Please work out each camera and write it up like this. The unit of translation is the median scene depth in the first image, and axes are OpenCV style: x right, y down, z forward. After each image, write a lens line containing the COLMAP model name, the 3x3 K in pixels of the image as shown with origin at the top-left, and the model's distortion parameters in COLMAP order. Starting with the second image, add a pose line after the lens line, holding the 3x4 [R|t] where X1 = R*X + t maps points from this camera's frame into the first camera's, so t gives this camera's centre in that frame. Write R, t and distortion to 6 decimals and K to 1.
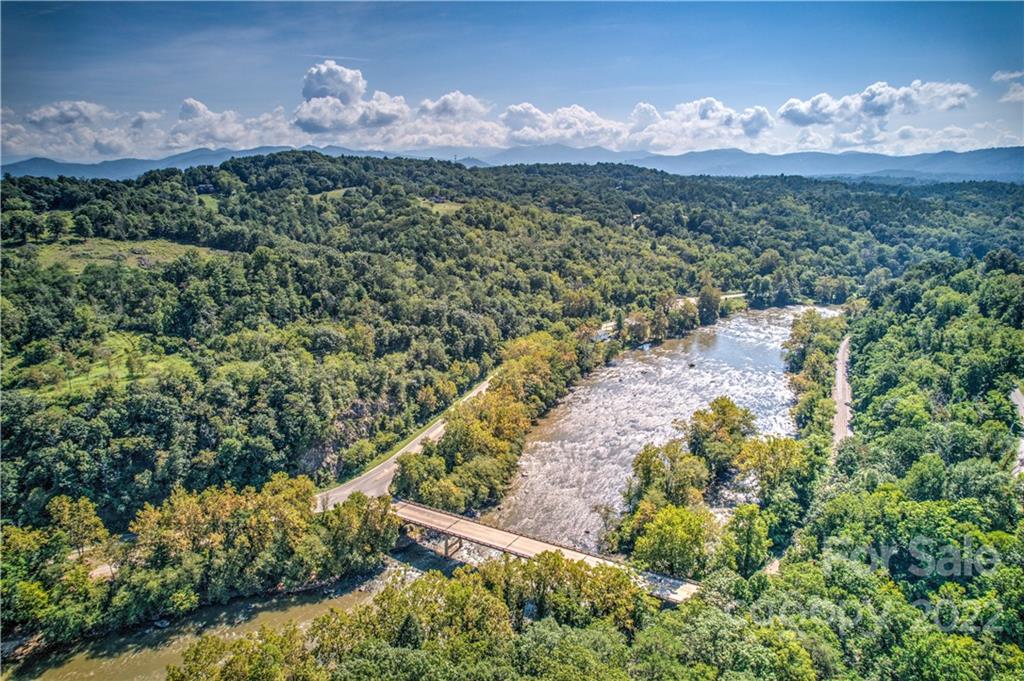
lens RADIAL K [[659.1, 0, 512.0], [0, 659.1, 340.5], [0, 0, 1]] dist [-0.072859, 0.068163]
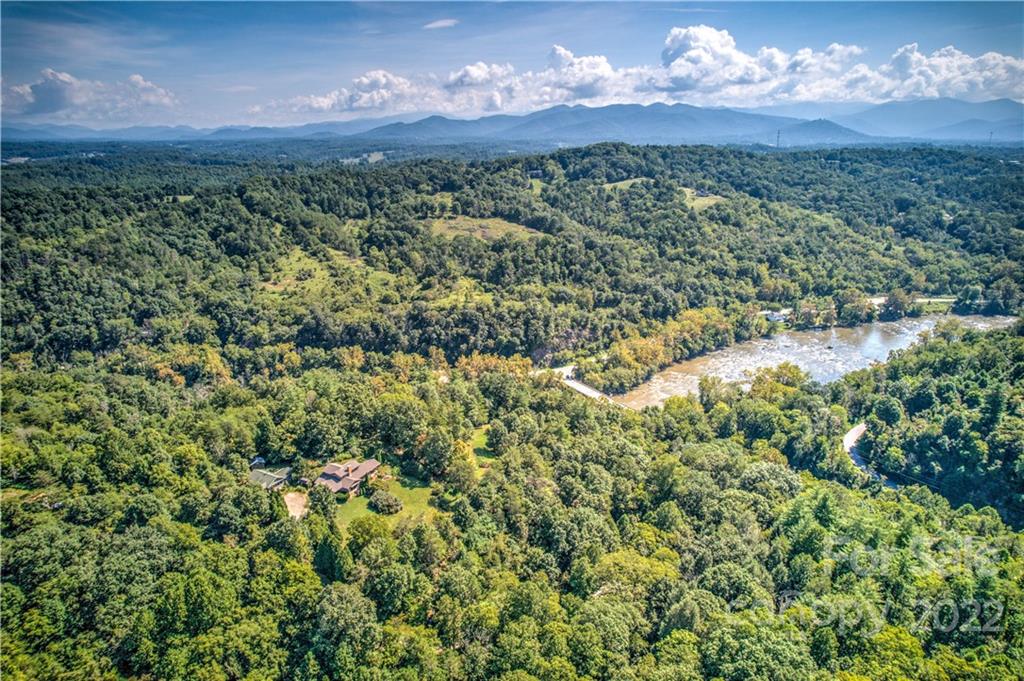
lens RADIAL K [[659.1, 0, 512.0], [0, 659.1, 340.5], [0, 0, 1]] dist [-0.072859, 0.068163]
pose [[0.875702, 0.152321, -0.458197, 0.375113], [-0.122007, 0.987948, 0.095251, -0.028226], [0.467183, -0.027508, 0.883732, -0.567933]]
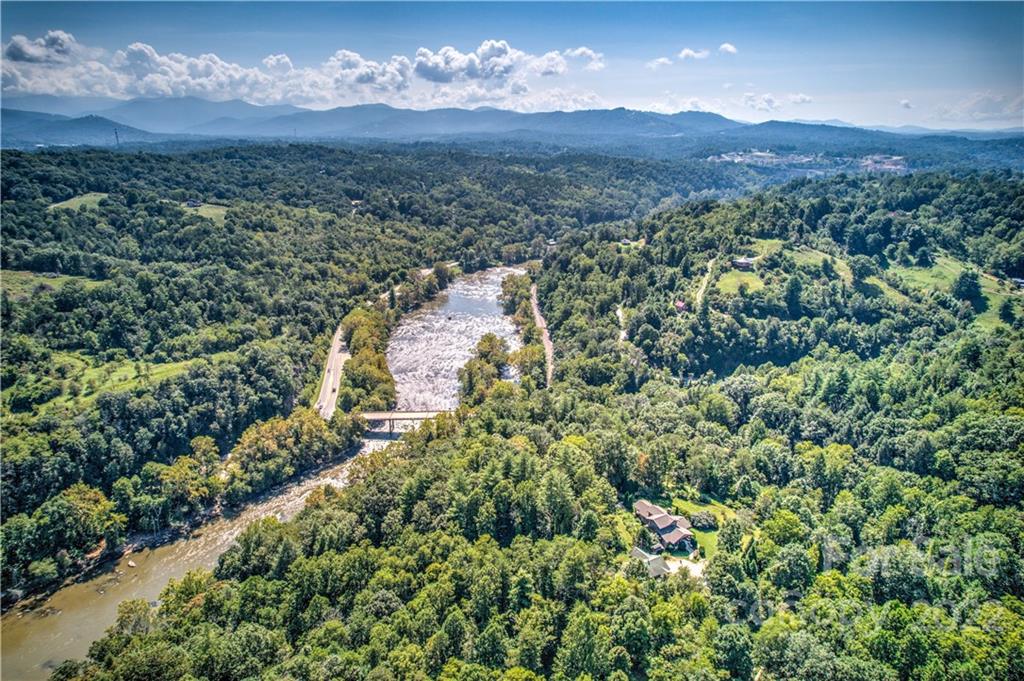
lens RADIAL K [[659.1, 0, 512.0], [0, 659.1, 340.5], [0, 0, 1]] dist [-0.072859, 0.068163]
pose [[0.873326, -0.147306, 0.464330, -0.393384], [0.115315, 0.988607, 0.096742, -0.052352], [-0.473290, -0.030943, 0.880363, -0.534656]]
